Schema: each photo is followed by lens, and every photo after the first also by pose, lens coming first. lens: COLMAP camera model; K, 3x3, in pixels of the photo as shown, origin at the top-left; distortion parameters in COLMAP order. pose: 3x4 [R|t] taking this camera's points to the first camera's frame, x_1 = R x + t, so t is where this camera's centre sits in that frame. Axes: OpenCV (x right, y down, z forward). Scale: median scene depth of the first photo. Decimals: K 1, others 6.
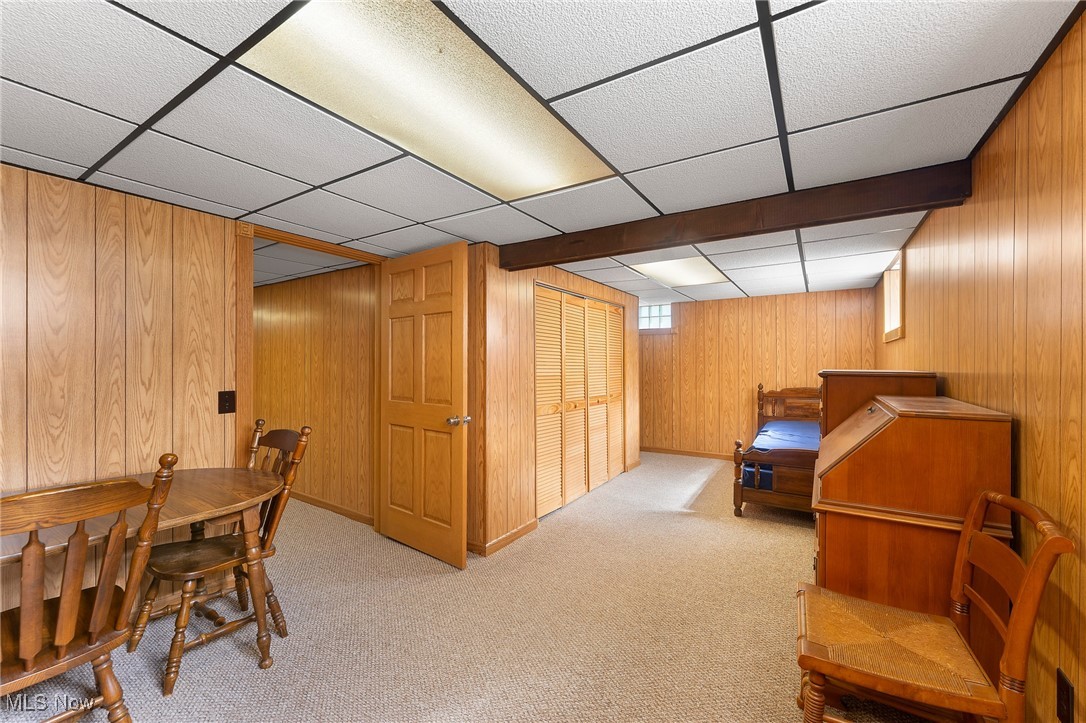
lens RADIAL K [[436.3, 0, 546.7], [0, 436.3, 364.0], [0, 0, 1]] dist [-0.000644, -0.000378]
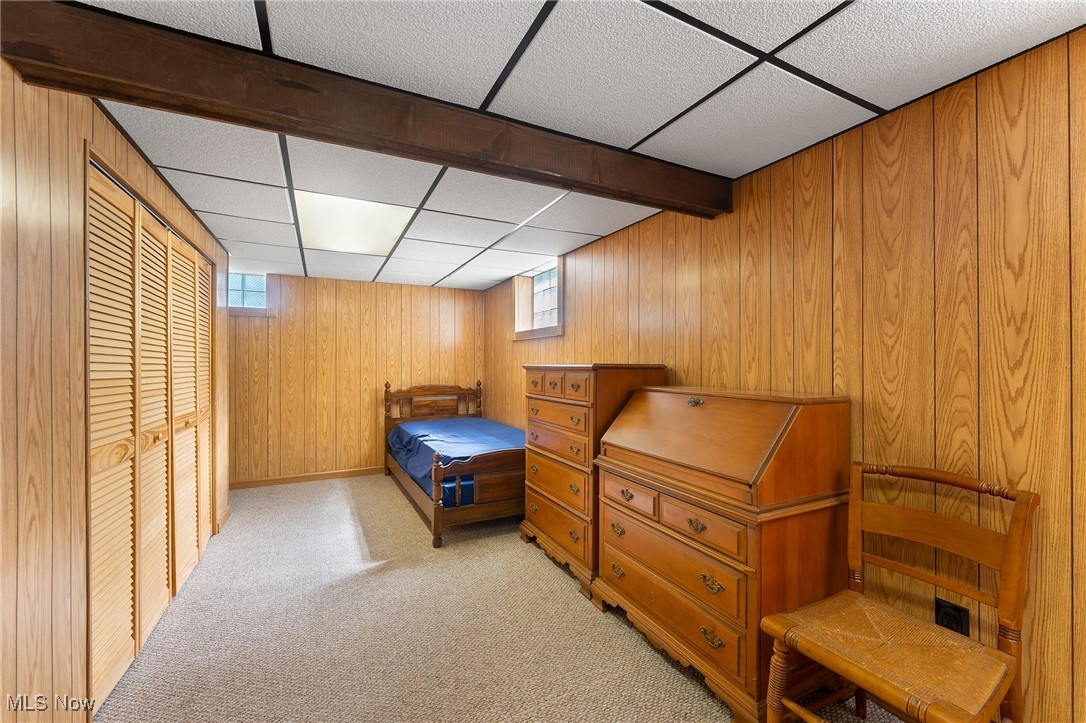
lens RADIAL K [[436.3, 0, 542.4], [0, 436.3, 361.5], [0, 0, 1]] dist [-0.000644, -0.000378]
pose [[0.522249, 0.006035, 0.852772, -0.122307], [-0.001684, 0.999980, -0.006046, 0.009780], [-0.852791, 0.001722, 0.522249, 0.343956]]
